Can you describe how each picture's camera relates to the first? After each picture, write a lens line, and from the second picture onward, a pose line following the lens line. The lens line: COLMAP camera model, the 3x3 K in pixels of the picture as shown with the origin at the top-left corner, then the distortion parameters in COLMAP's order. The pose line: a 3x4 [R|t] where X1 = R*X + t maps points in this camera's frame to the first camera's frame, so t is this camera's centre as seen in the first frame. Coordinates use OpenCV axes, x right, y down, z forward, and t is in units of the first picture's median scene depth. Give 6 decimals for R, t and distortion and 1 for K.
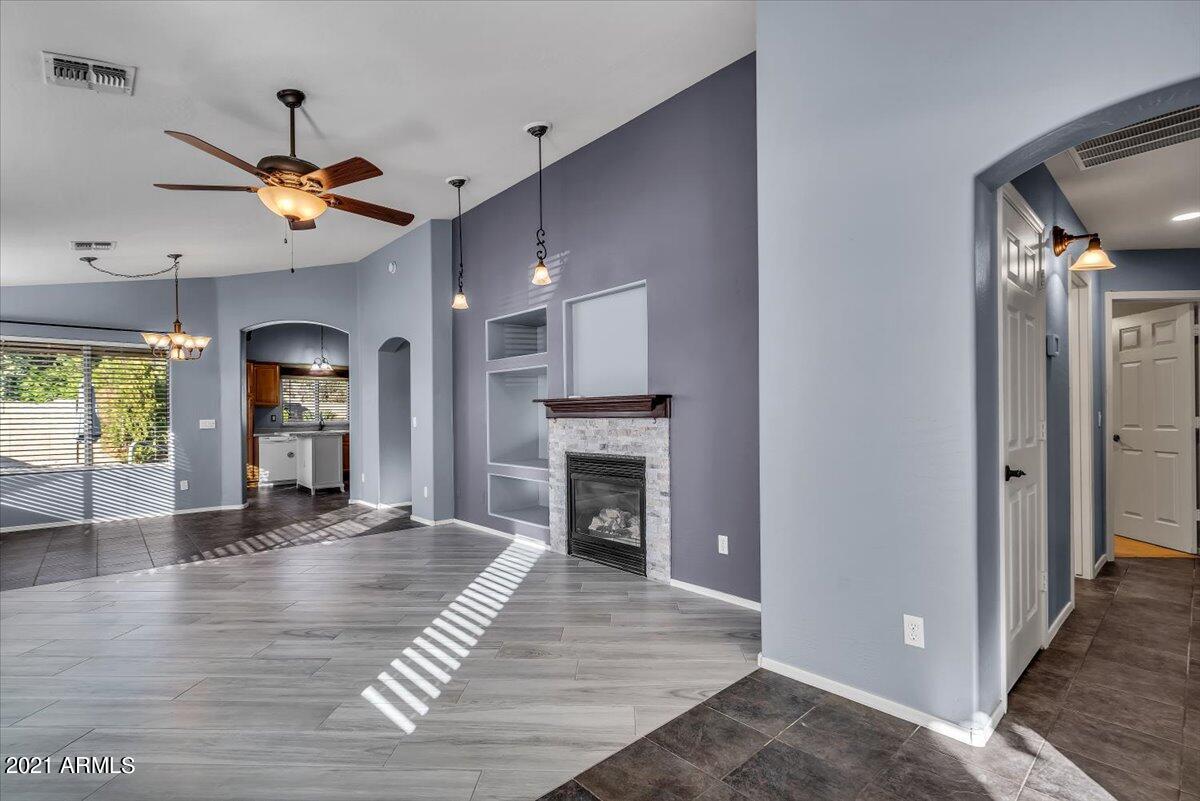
lens RADIAL K [[556.4, 0, 600.9], [0, 556.4, 410.9], [0, 0, 1]] dist [-0.003814, 0.002709]
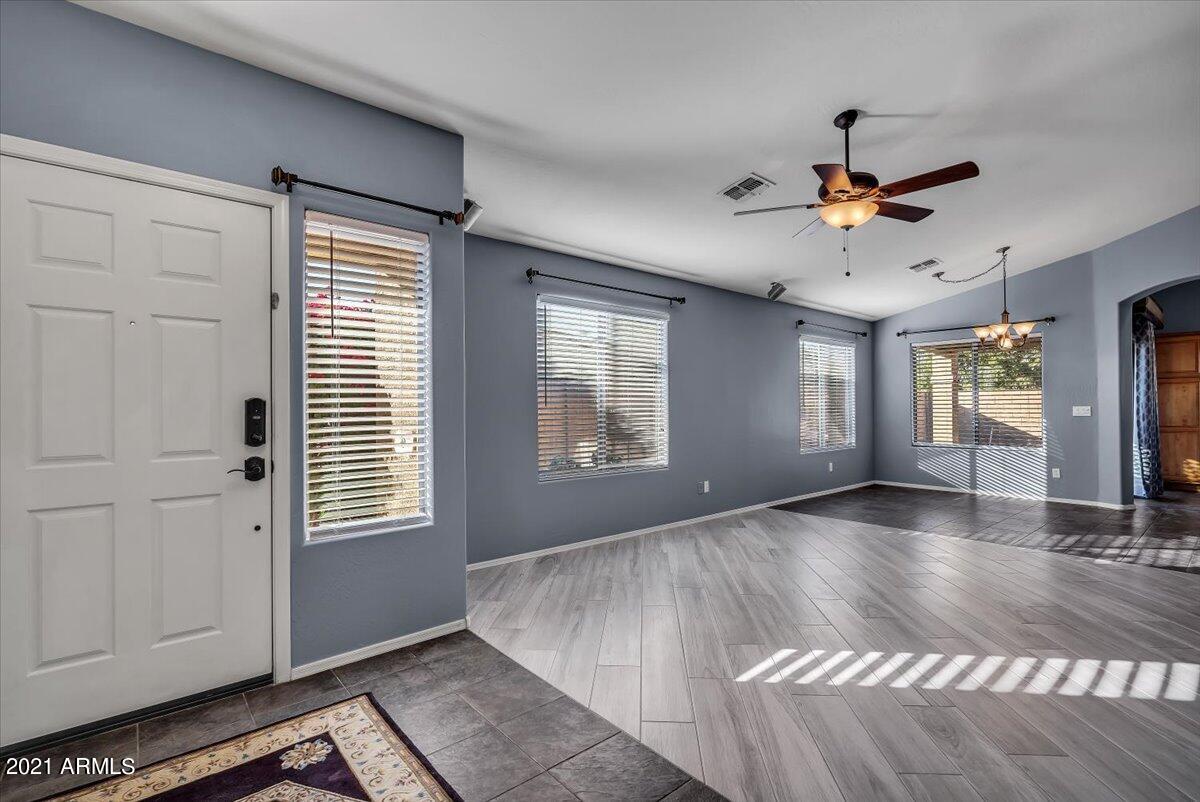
lens RADIAL K [[556.4, 0, 609.8], [0, 556.4, 403.9], [0, 0, 1]] dist [-0.003814, 0.002709]
pose [[-0.020754, 0.005175, -0.999771, 0.361820], [0.010296, 0.999935, 0.004962, -0.001856], [0.999732, -0.010190, -0.020806, 0.340822]]
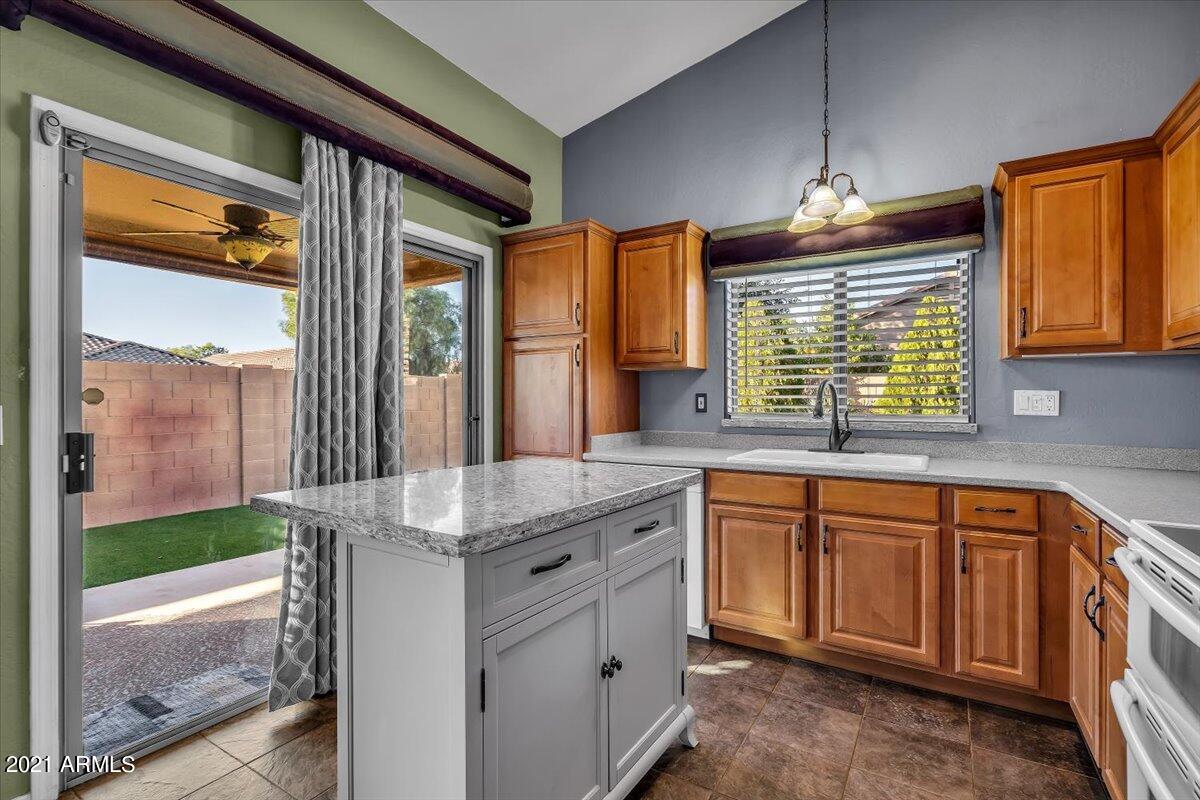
lens RADIAL K [[556.4, 0, 607.4], [0, 556.4, 400.7], [0, 0, 1]] dist [-0.003814, 0.002709]
pose [[0.291824, 0.015021, -0.956354, -0.628304], [0.001588, 0.999868, 0.016189, 0.013738], [0.956471, -0.006243, 0.291762, 1.842505]]
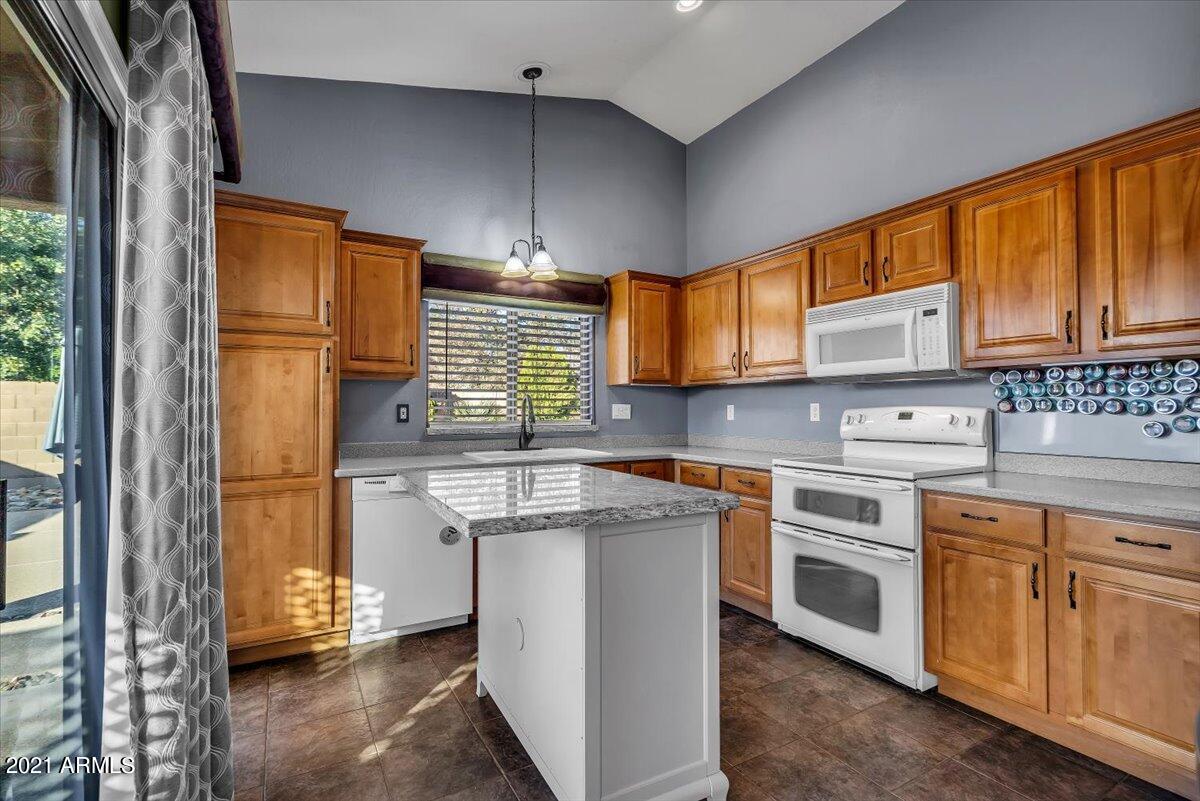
lens RADIAL K [[556.4, 0, 598.7], [0, 556.4, 401.6], [0, 0, 1]] dist [-0.003814, 0.002709]
pose [[0.976889, 0.007102, -0.213627, -0.863596], [-0.008906, 0.999932, -0.007485, 0.016056], [0.213560, 0.009214, 0.976887, 1.500133]]
